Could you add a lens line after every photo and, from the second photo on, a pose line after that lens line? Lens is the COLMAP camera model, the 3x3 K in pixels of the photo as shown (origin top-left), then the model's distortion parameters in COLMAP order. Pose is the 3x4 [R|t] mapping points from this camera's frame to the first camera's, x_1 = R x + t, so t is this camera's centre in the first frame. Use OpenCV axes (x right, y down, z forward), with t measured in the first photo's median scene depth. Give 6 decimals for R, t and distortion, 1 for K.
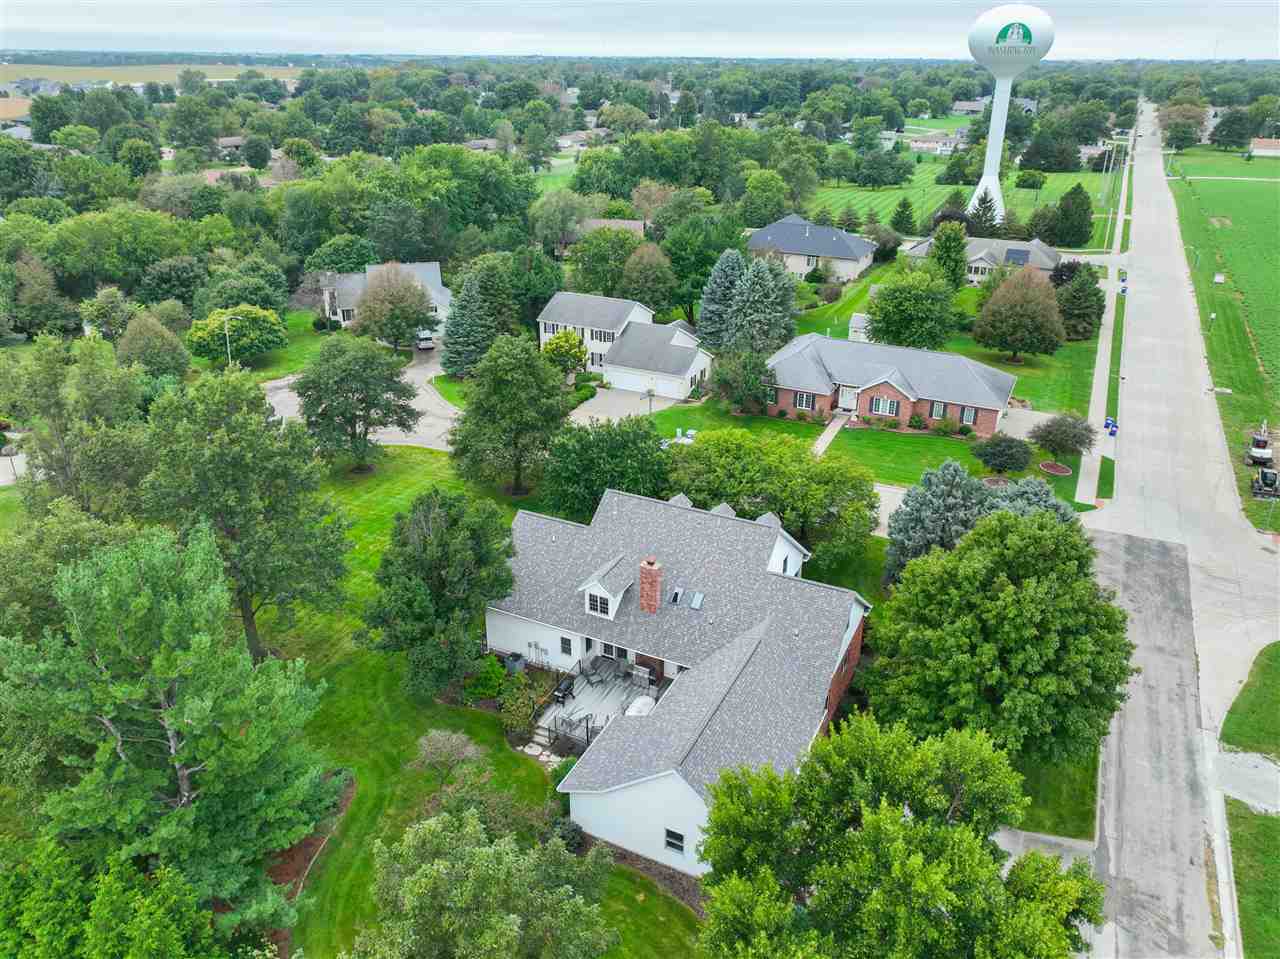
lens RADIAL K [[920.4, 0, 648.4], [0, 920.4, 432.6], [0, 0, 1]] dist [0.003941, 0.011067]
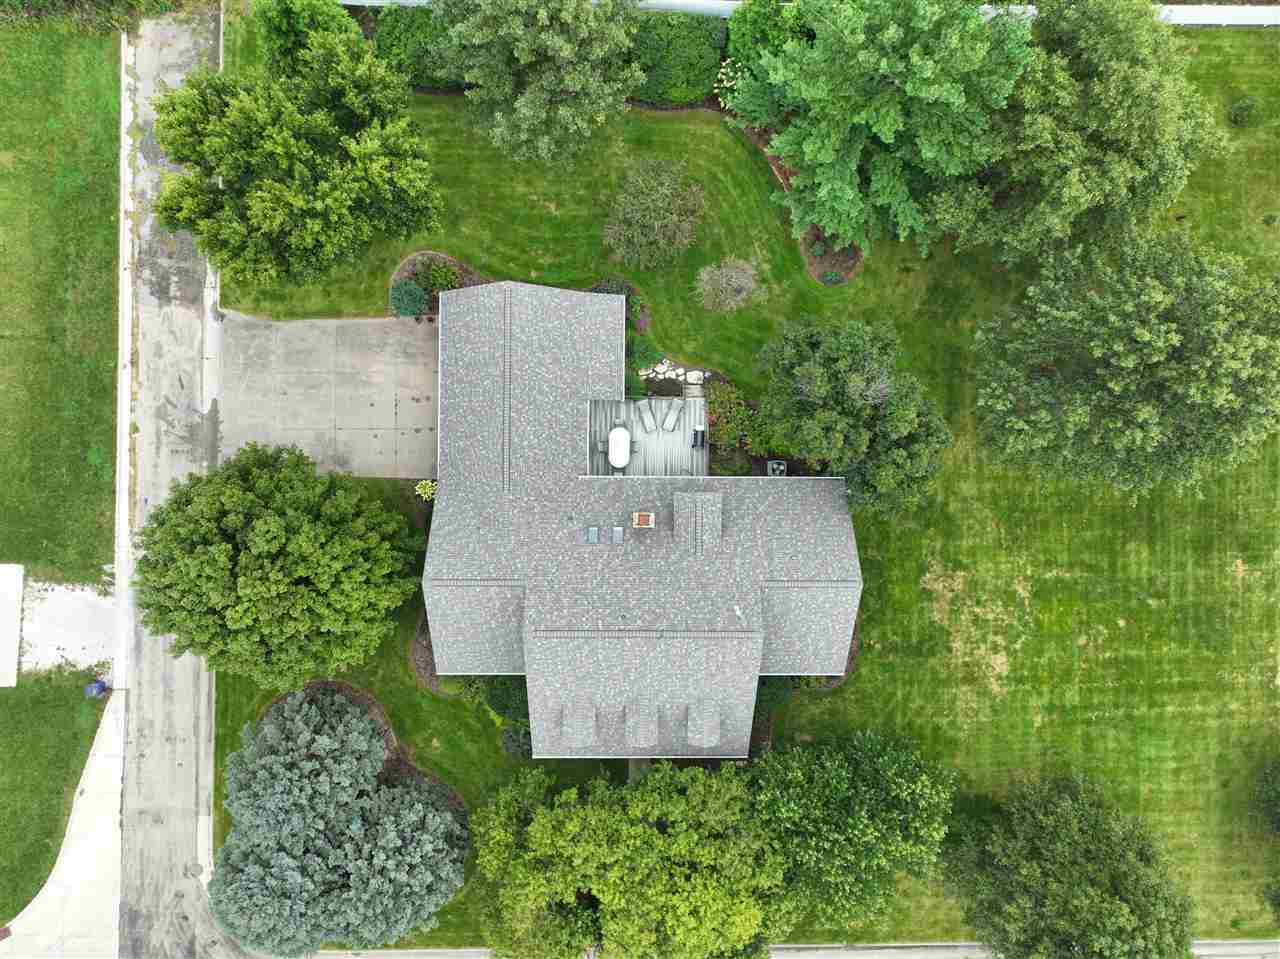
lens RADIAL K [[897.3, 0, 640.0], [0, 897.3, 479.5], [0, 0, 1]] dist [0.005147, 0.009884]
pose [[-0.900396, 0.434229, -0.027060, 0.006162], [-0.187817, -0.331838, 0.924450, -0.299332], [0.392444, 0.837454, 0.380341, 0.308641]]
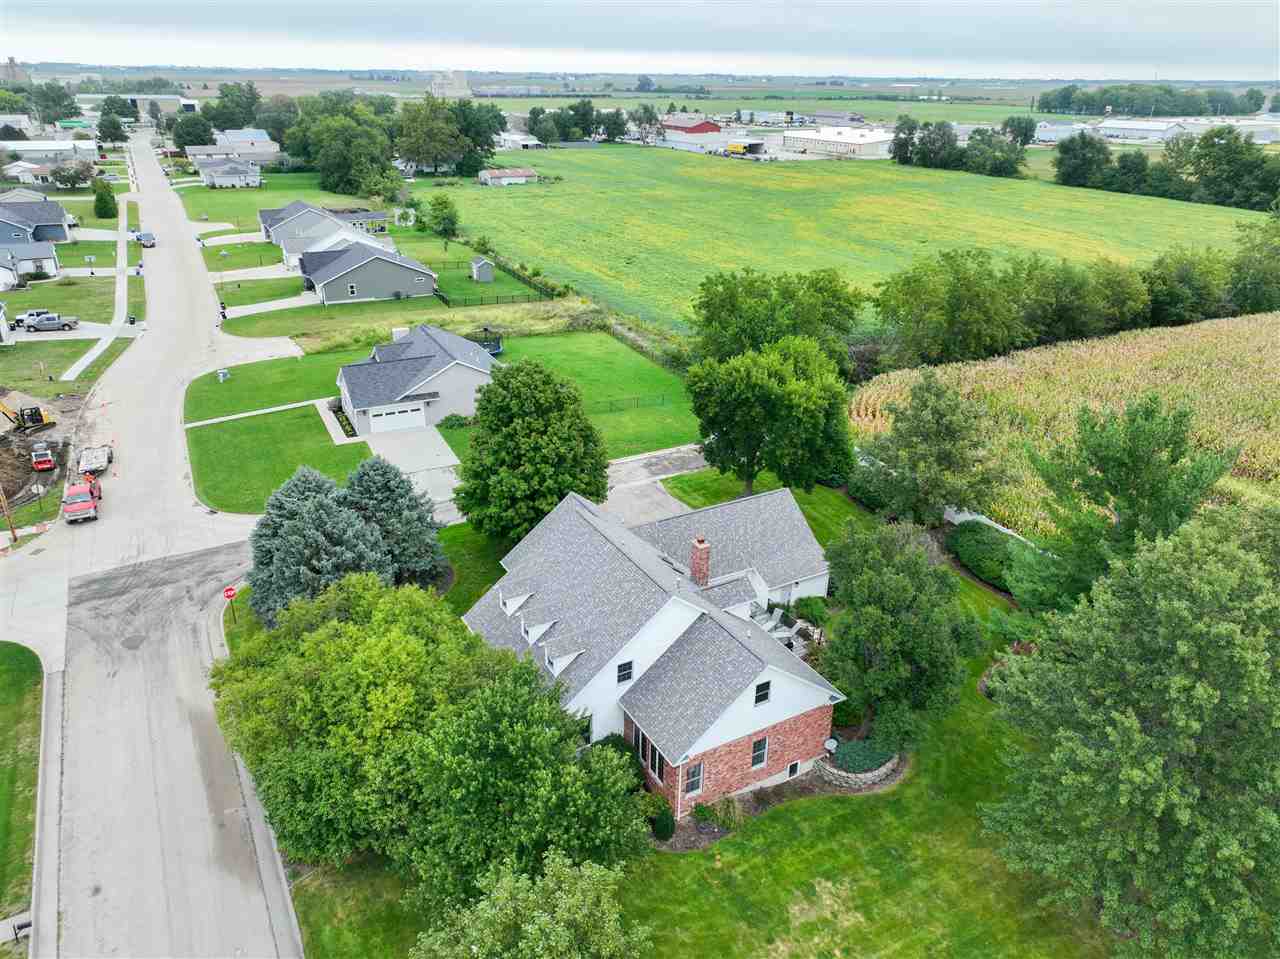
lens RADIAL K [[897.3, 0, 640.0], [0, 897.3, 479.5], [0, 0, 1]] dist [0.005147, 0.009884]
pose [[-0.821673, -0.250903, 0.511763, -0.212772], [0.200427, 0.713351, 0.671535, -0.288481], [-0.533557, 0.654353, -0.535853, 0.731923]]
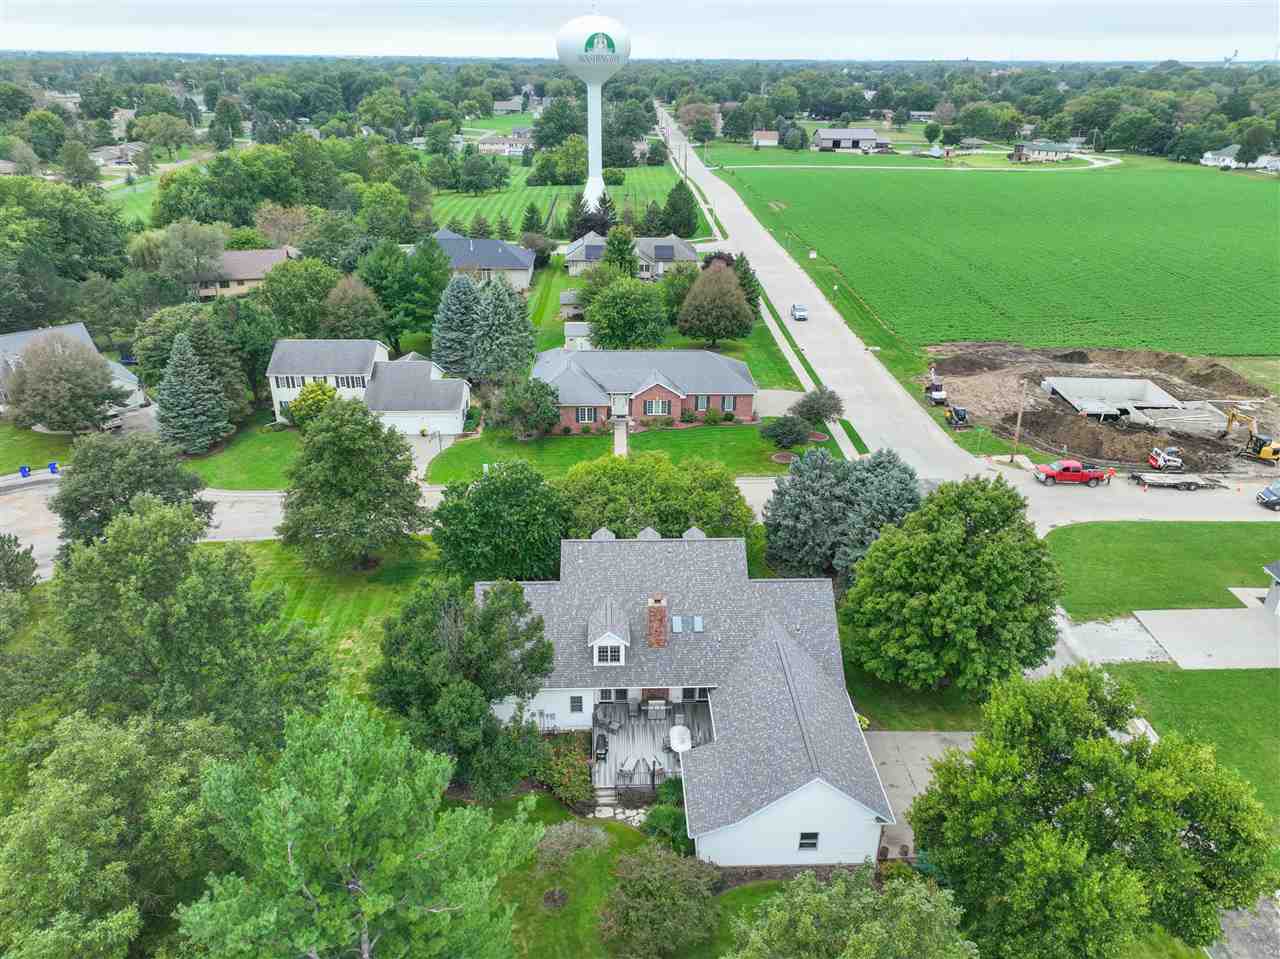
lens RADIAL K [[897.3, 0, 640.0], [0, 897.3, 479.5], [0, 0, 1]] dist [0.005147, 0.009884]
pose [[0.883442, -0.199651, 0.423874, -0.196769], [0.176005, 0.979825, 0.094682, -0.042601], [-0.434226, -0.009042, 0.900759, 0.051181]]
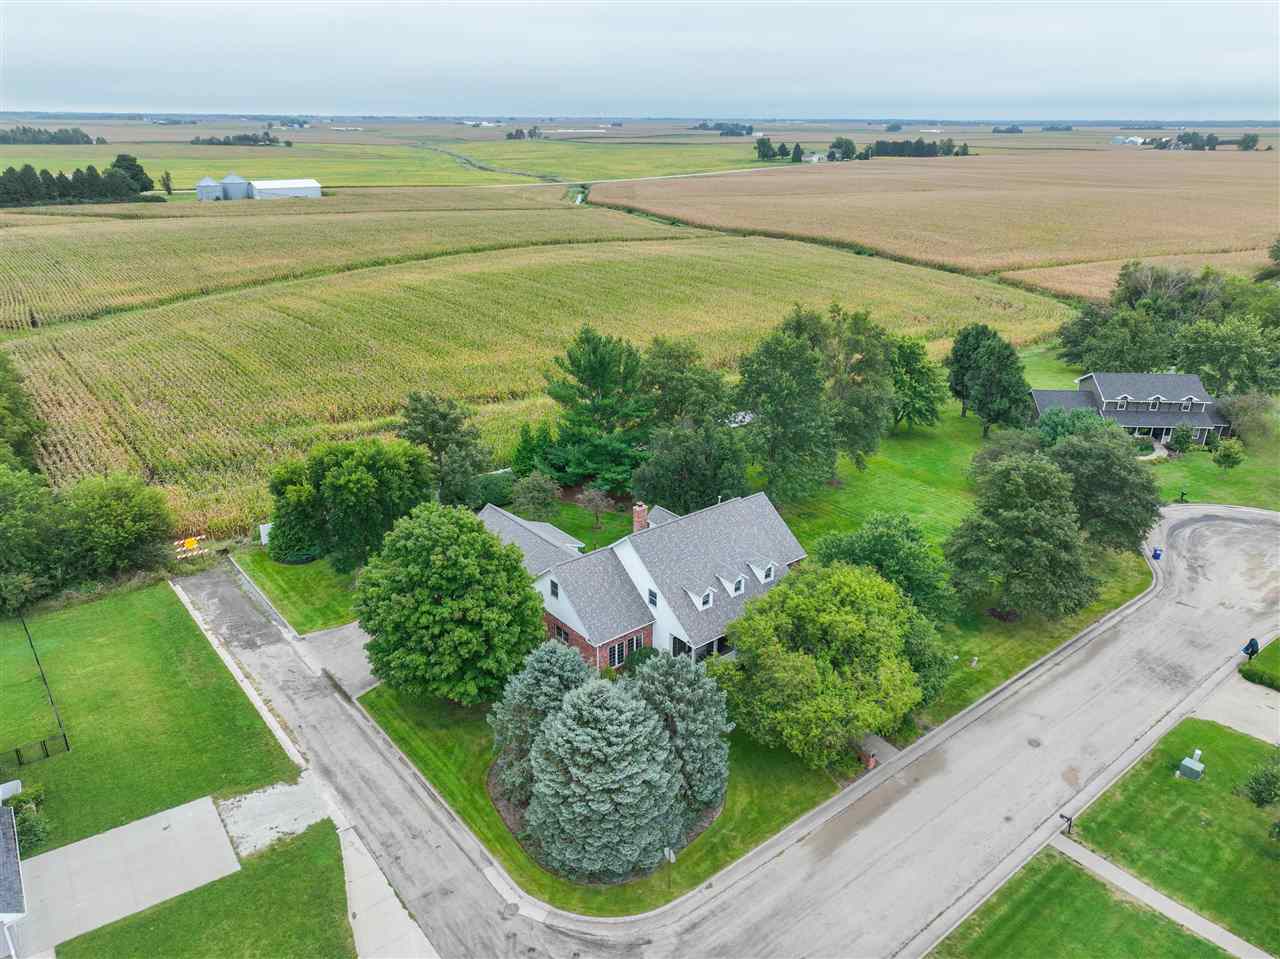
lens RADIAL K [[897.3, 0, 640.0], [0, 897.3, 479.5], [0, 0, 1]] dist [0.005147, 0.009884]
pose [[-0.414538, 0.333855, -0.846581, 0.555974], [-0.353675, 0.798043, 0.487895, -0.270656], [0.838494, 0.501665, -0.212743, 0.608226]]
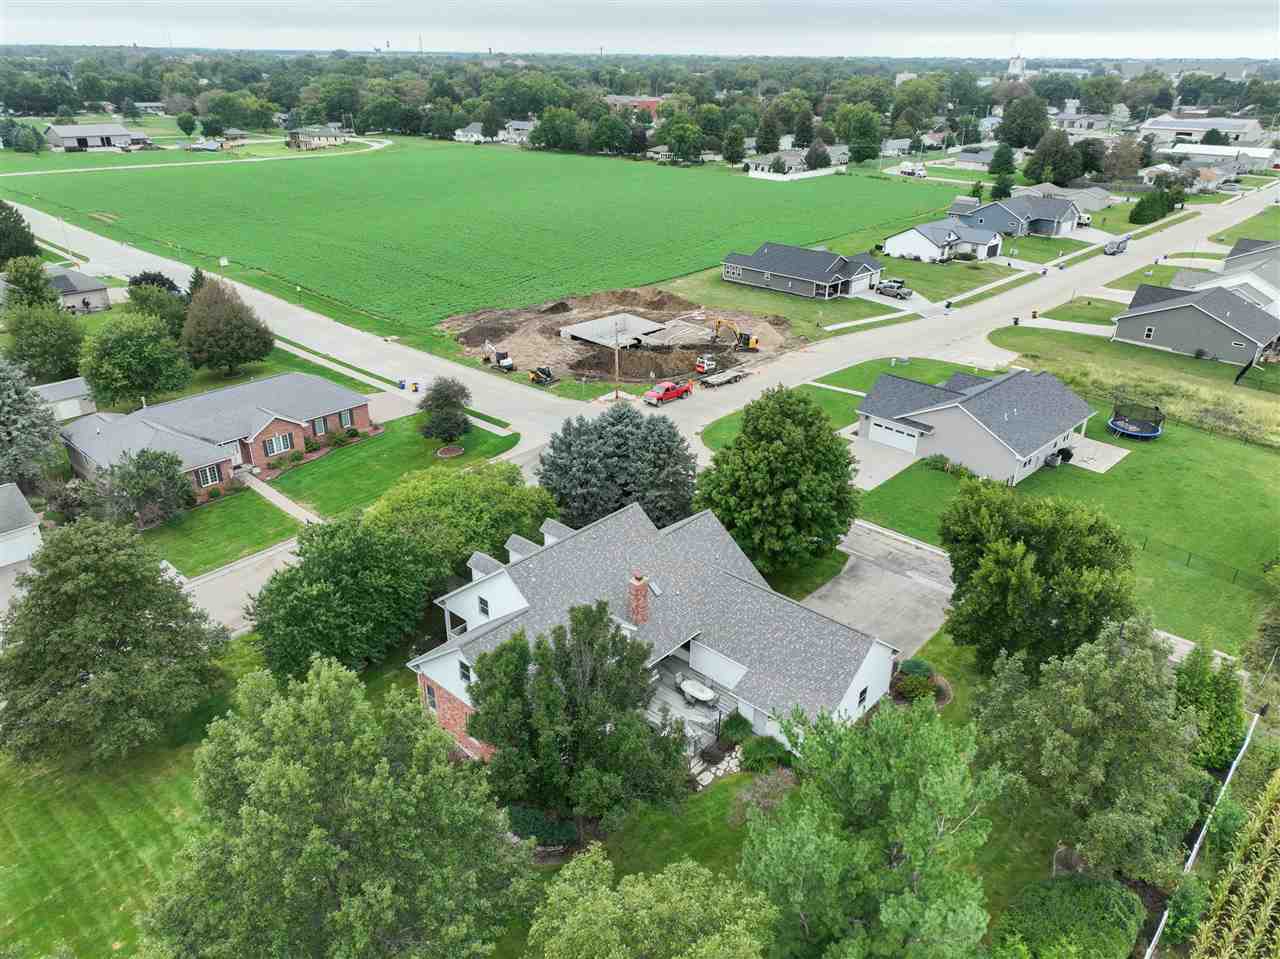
lens RADIAL K [[897.3, 0, 640.0], [0, 897.3, 479.5], [0, 0, 1]] dist [0.005147, 0.009884]
pose [[0.275722, -0.416551, 0.866292, -0.400788], [0.356957, 0.881152, 0.310085, -0.131839], [-0.892502, 0.223732, 0.391644, 0.272790]]
